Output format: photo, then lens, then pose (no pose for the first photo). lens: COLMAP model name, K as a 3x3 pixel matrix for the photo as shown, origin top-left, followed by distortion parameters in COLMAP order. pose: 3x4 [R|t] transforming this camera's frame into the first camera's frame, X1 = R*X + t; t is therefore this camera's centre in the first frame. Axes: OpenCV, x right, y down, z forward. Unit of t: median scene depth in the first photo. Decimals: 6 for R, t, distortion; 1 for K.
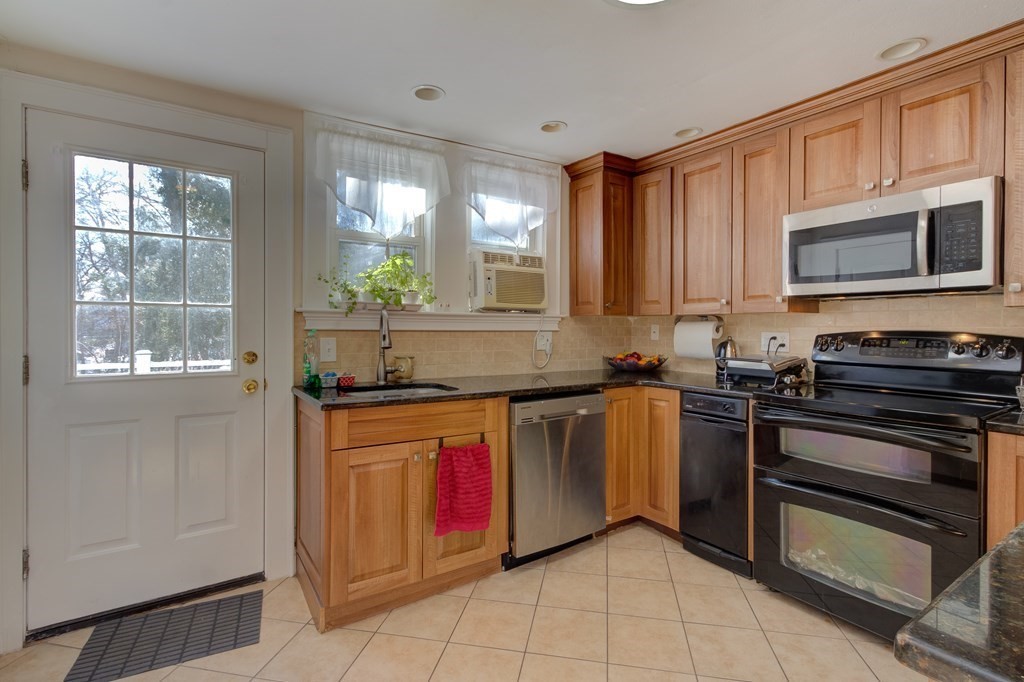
lens RADIAL K [[473.9, 0, 521.0], [0, 473.9, 332.0], [0, 0, 1]] dist [0.004668, 0.000212]
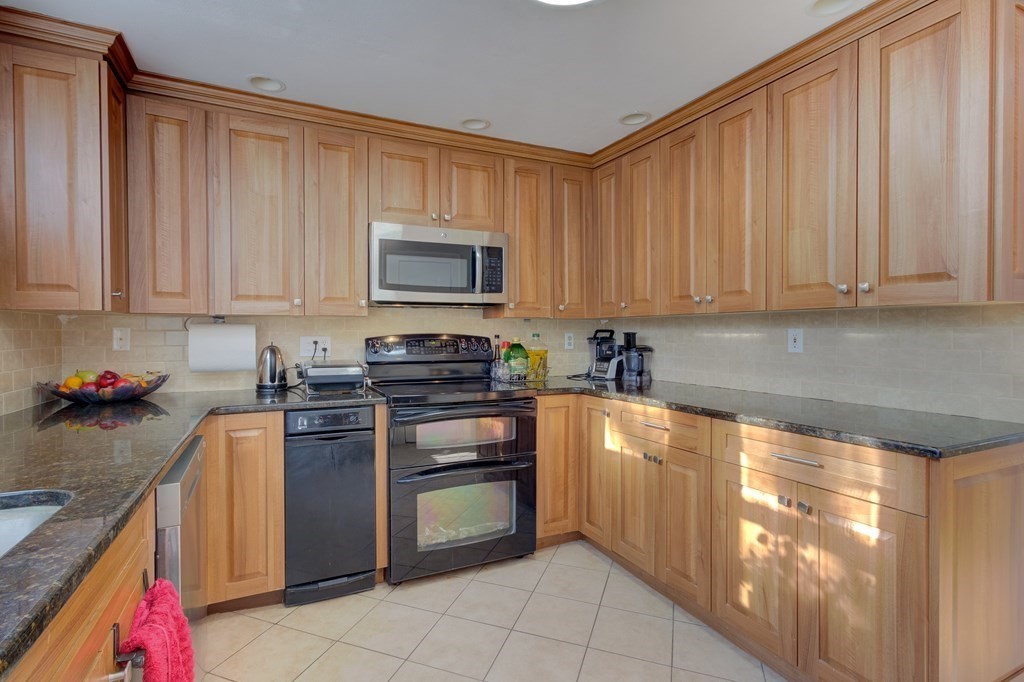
lens RADIAL K [[473.9, 0, 509.8], [0, 473.9, 342.3], [0, 0, 1]] dist [0.004668, 0.000212]
pose [[0.198298, -0.022157, 0.979891, -0.384036], [0.012269, 0.999722, 0.020122, -0.002756], [-0.980065, 0.008032, 0.198515, 0.495608]]
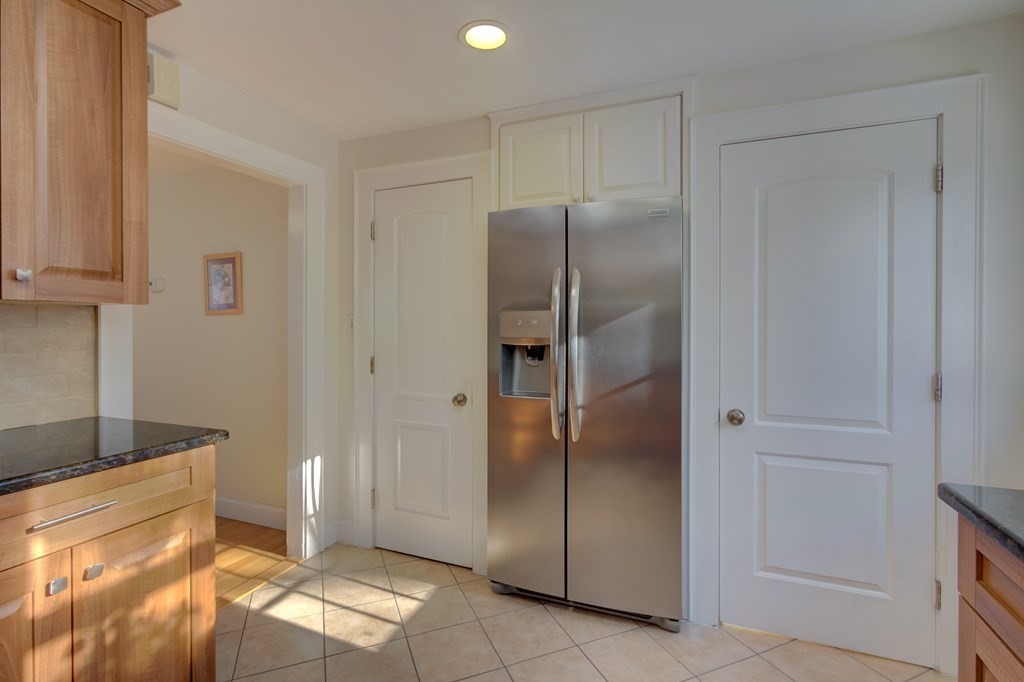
lens RADIAL K [[473.9, 0, 514.3], [0, 473.9, 342.5], [0, 0, 1]] dist [0.004668, 0.000212]
pose [[-0.857665, 0.005765, -0.514176, 0.268441], [-0.010456, 0.999535, 0.028648, -0.007927], [0.514102, 0.029946, -0.857206, 0.891613]]
